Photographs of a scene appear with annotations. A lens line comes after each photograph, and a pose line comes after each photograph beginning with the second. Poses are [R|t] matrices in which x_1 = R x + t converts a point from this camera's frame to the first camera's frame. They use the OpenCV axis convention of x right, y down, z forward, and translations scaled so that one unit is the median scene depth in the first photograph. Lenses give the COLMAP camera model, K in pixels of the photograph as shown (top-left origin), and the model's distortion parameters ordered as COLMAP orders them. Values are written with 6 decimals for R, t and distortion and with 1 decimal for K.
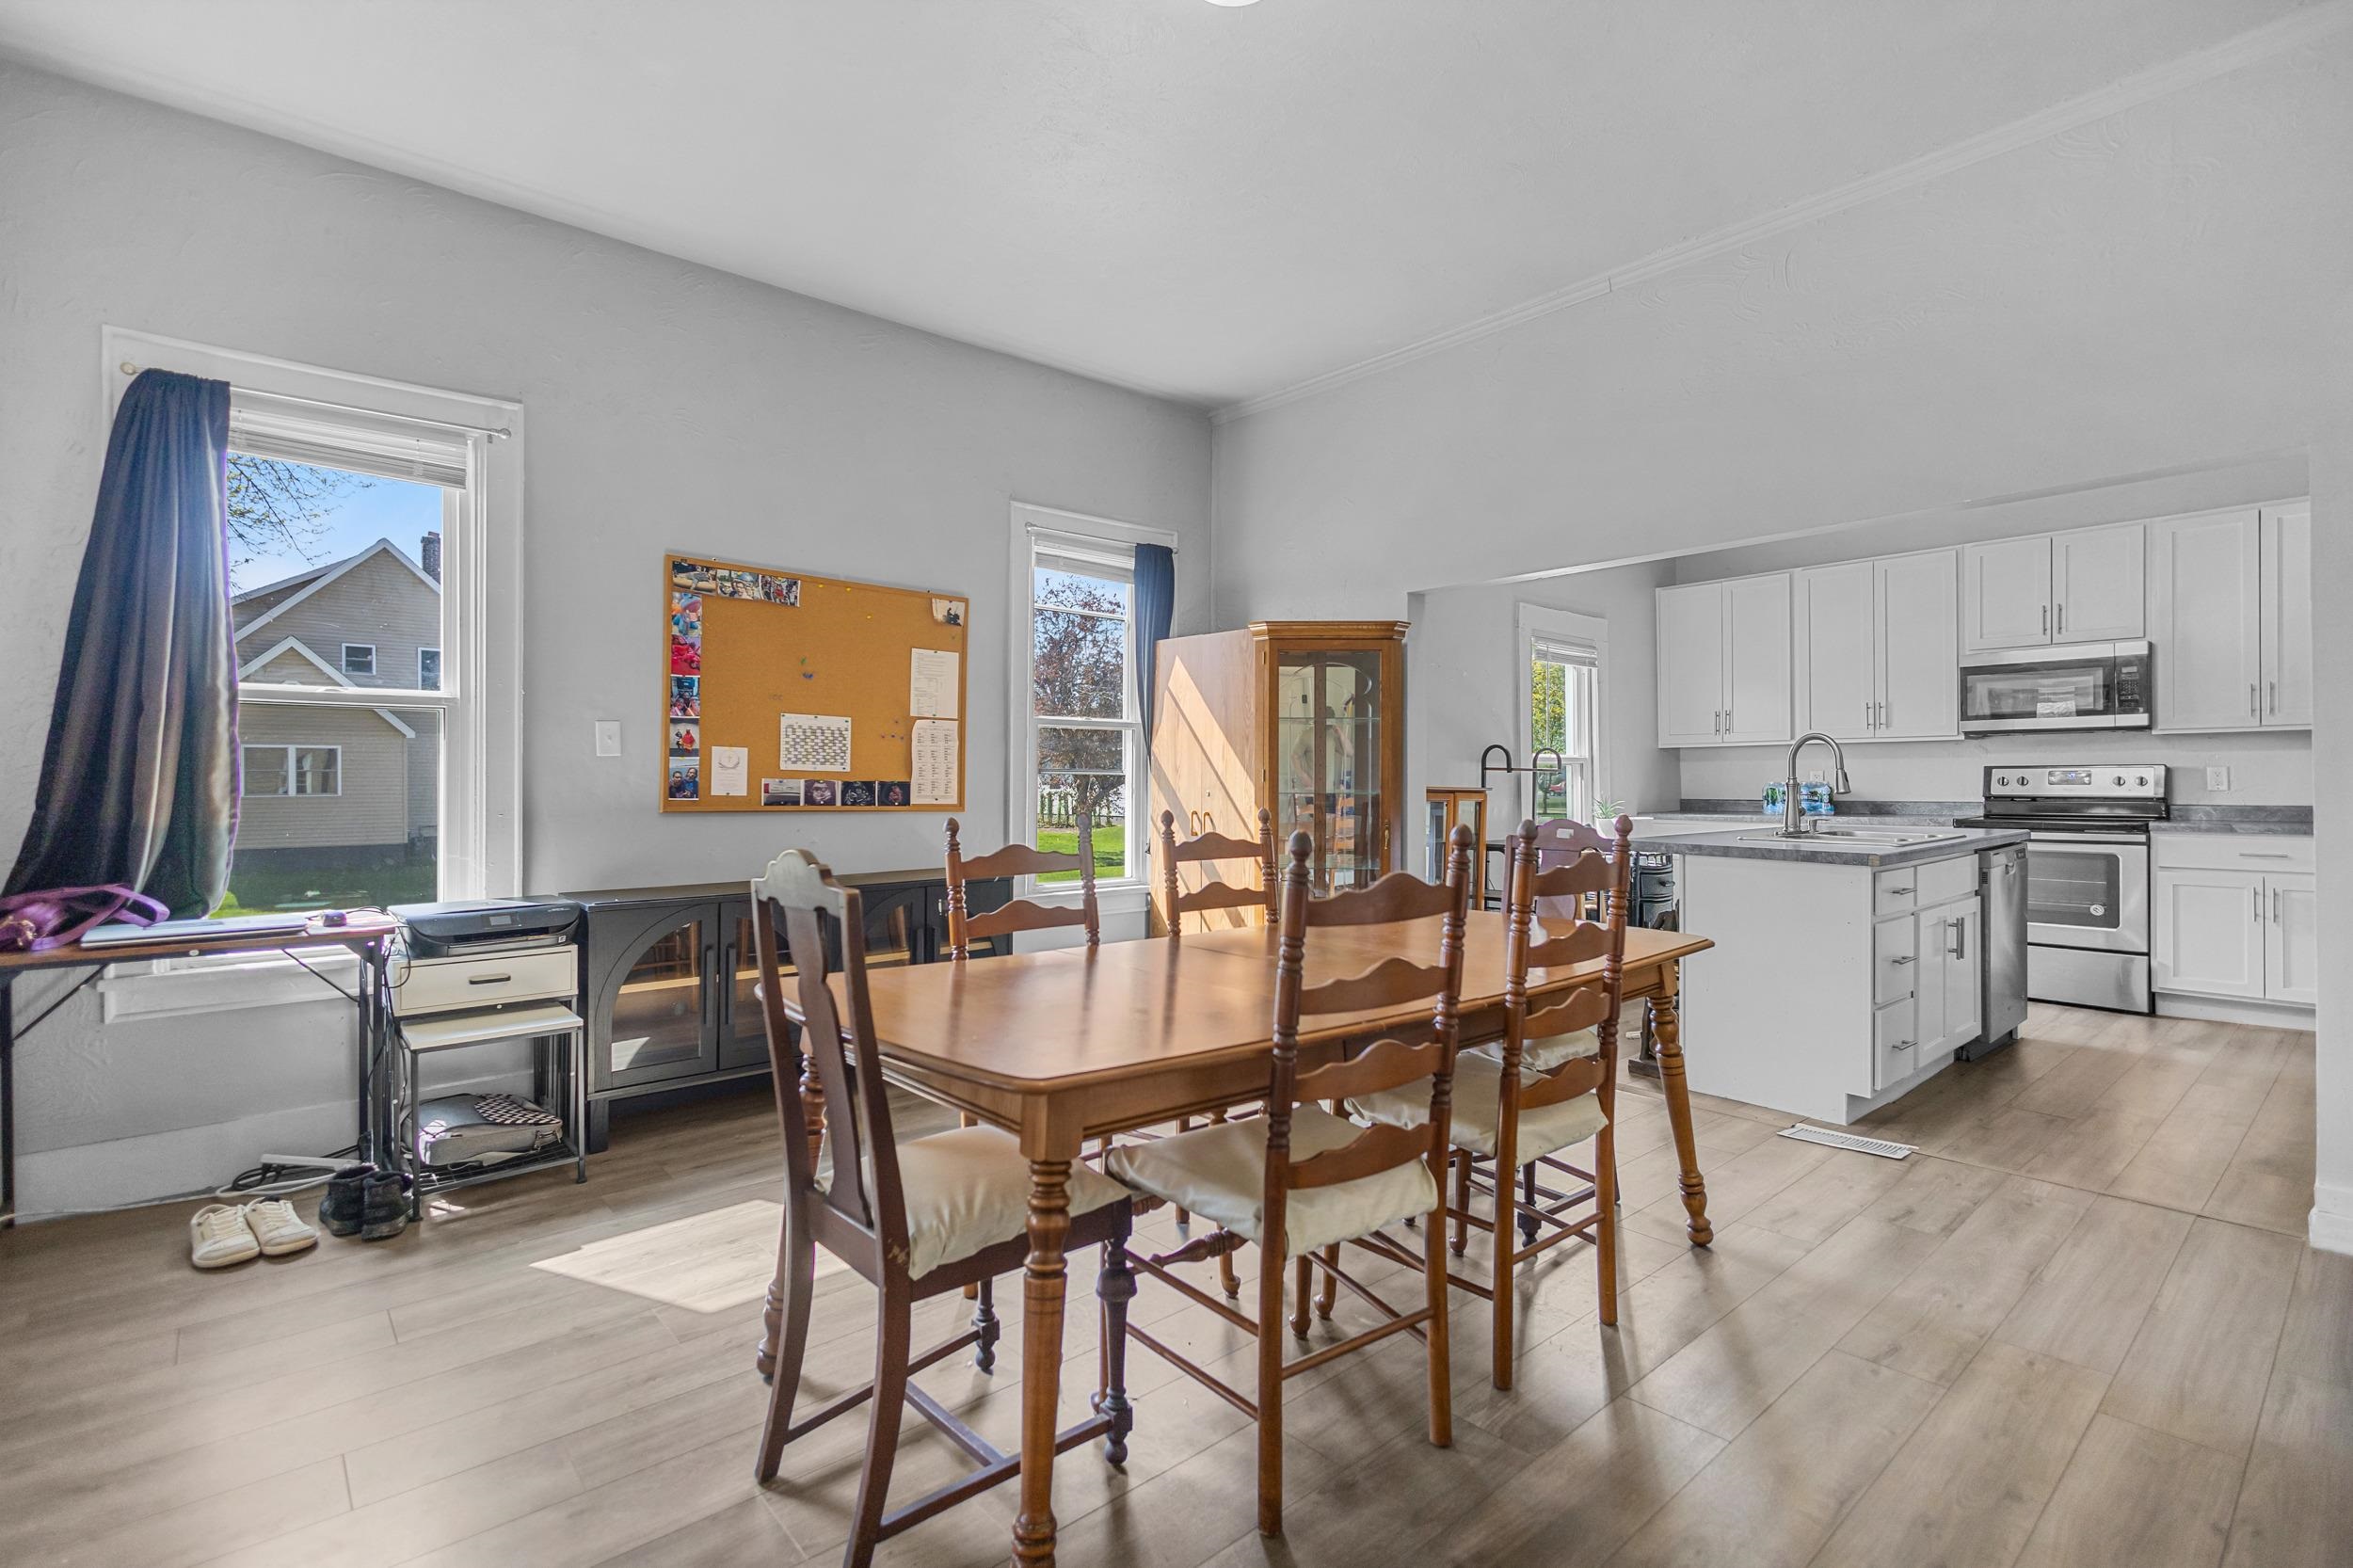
lens RADIAL K [[1082.7, 0, 1166.1], [0, 1082.7, 783.8], [0, 0, 1]] dist [0.010578, -0.003487]
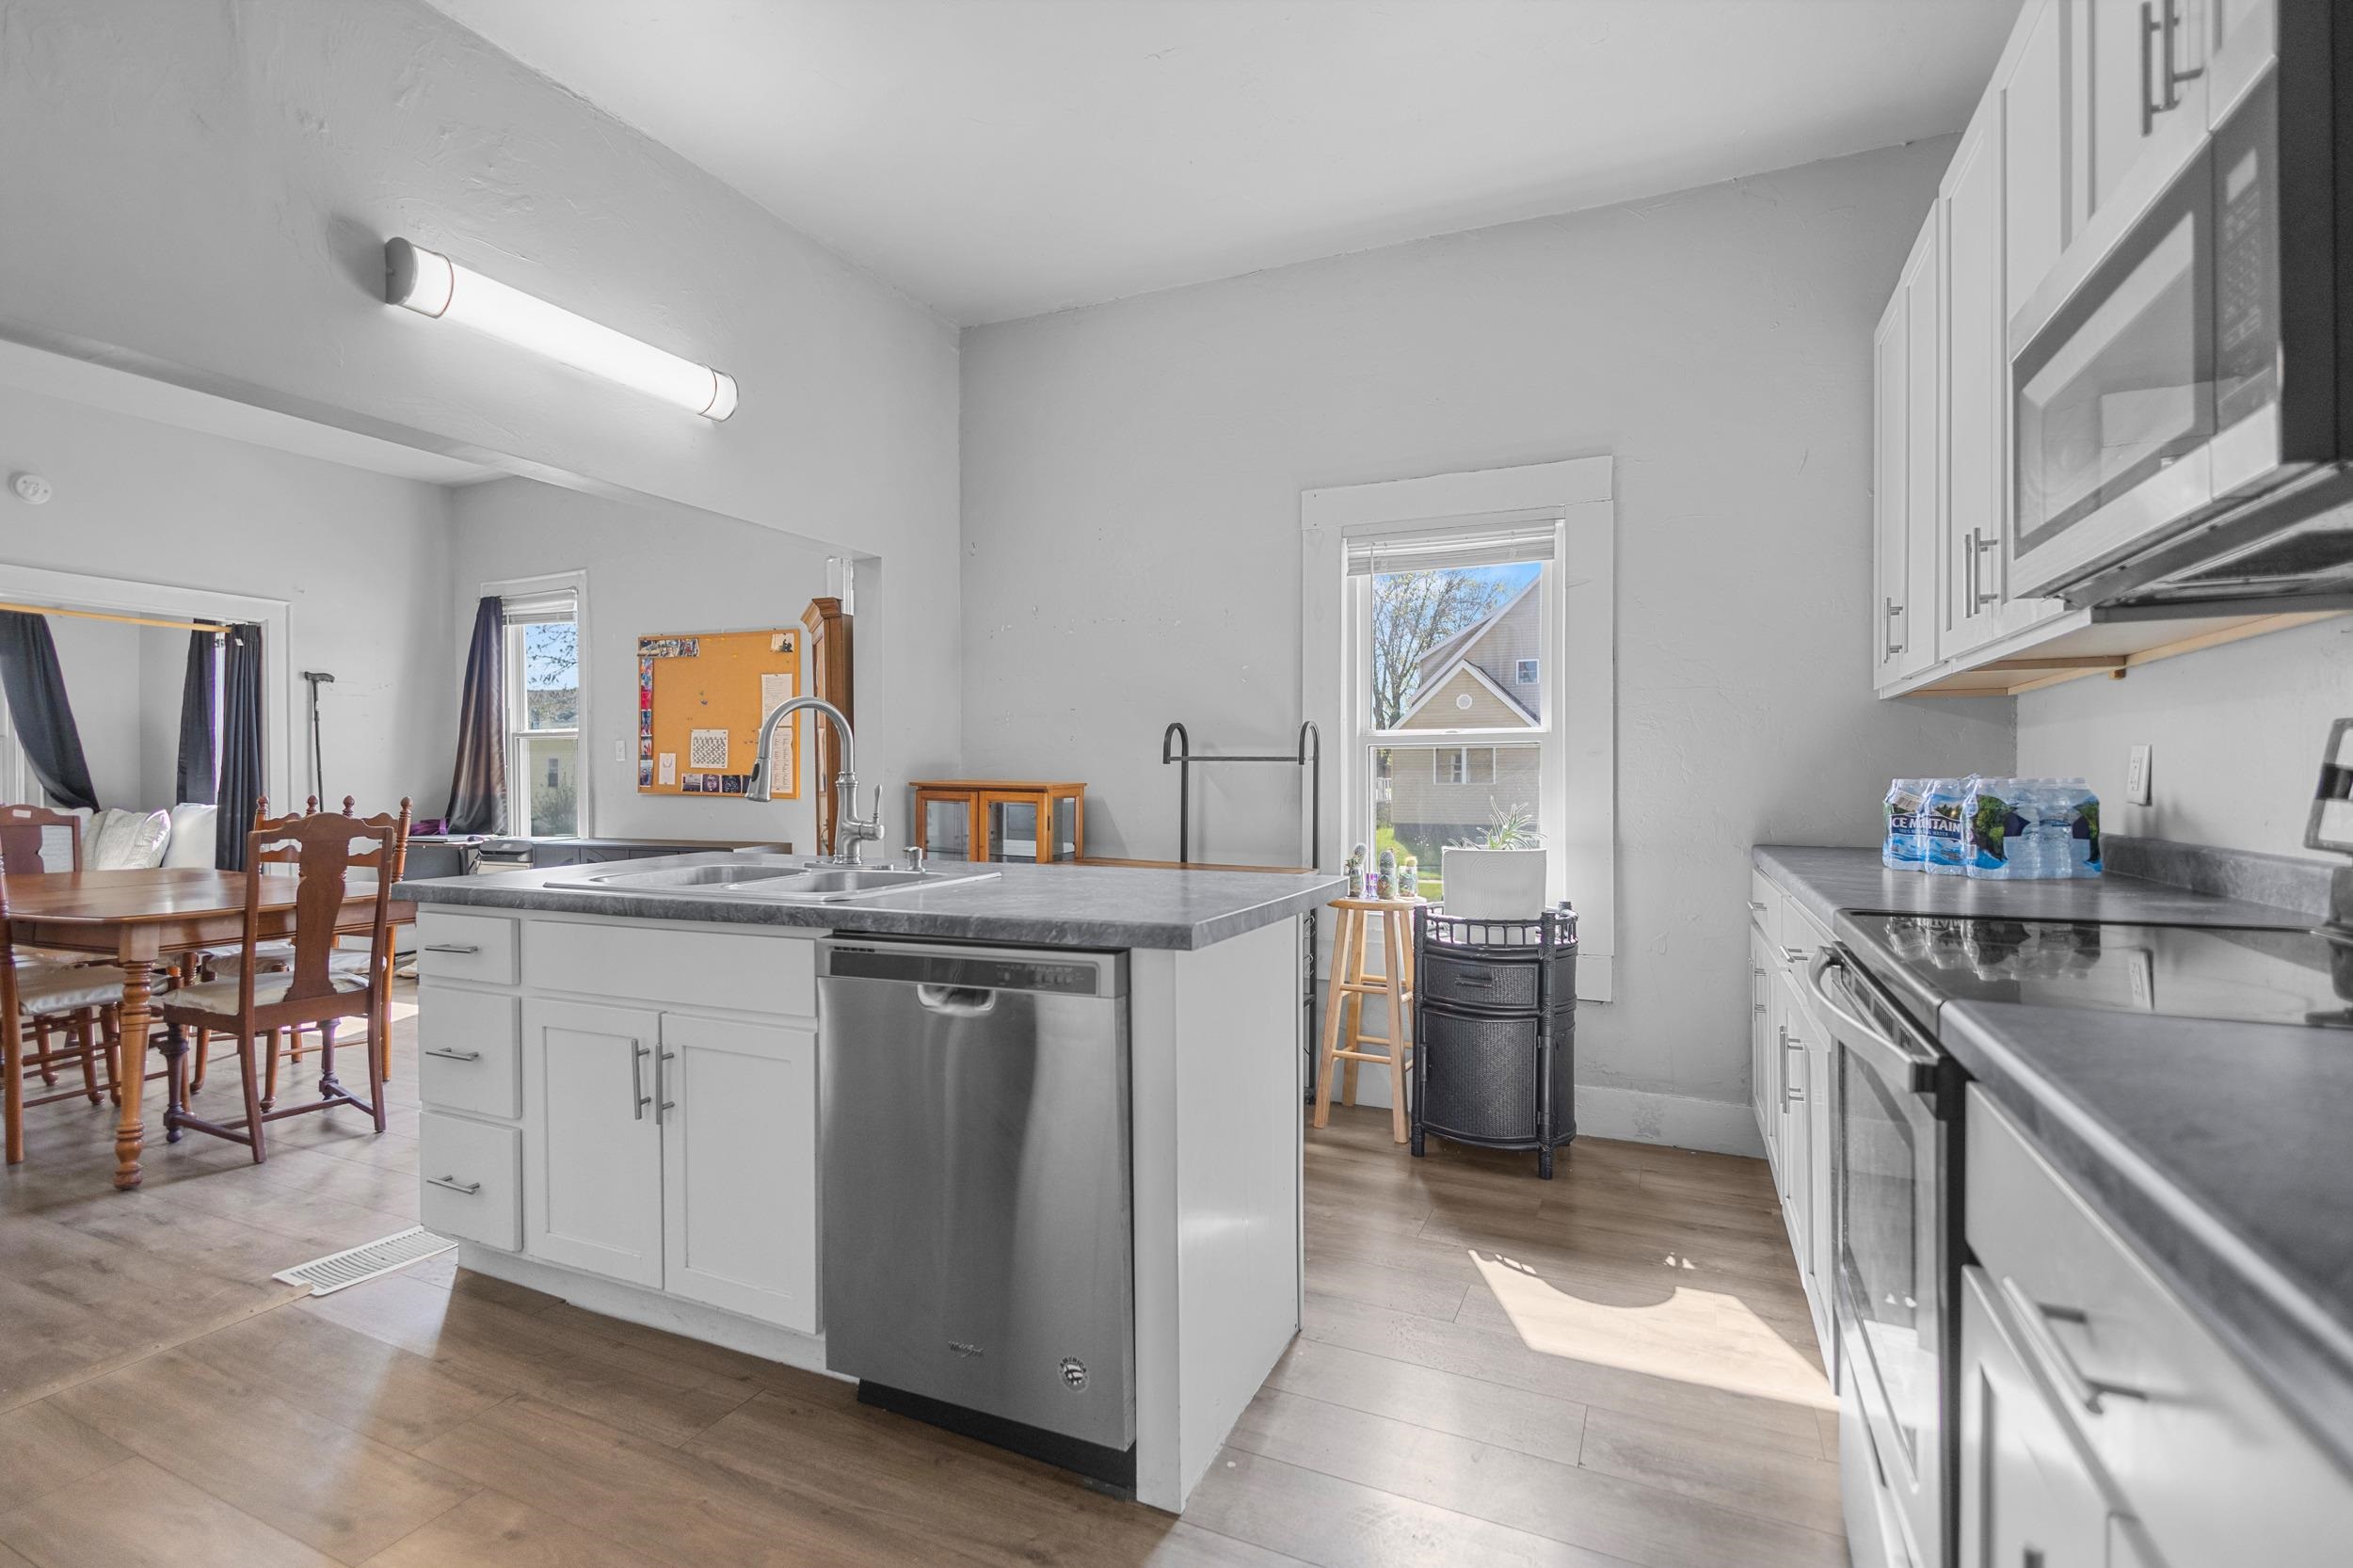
lens RADIAL K [[1082.7, 0, 1163.1], [0, 1082.7, 774.6], [0, 0, 1]] dist [0.010578, -0.003487]
pose [[0.404111, 0.004328, -0.914700, 0.960625], [0.002657, 0.999979, 0.005906, -0.007549], [0.914706, -0.004817, 0.404091, 0.745124]]
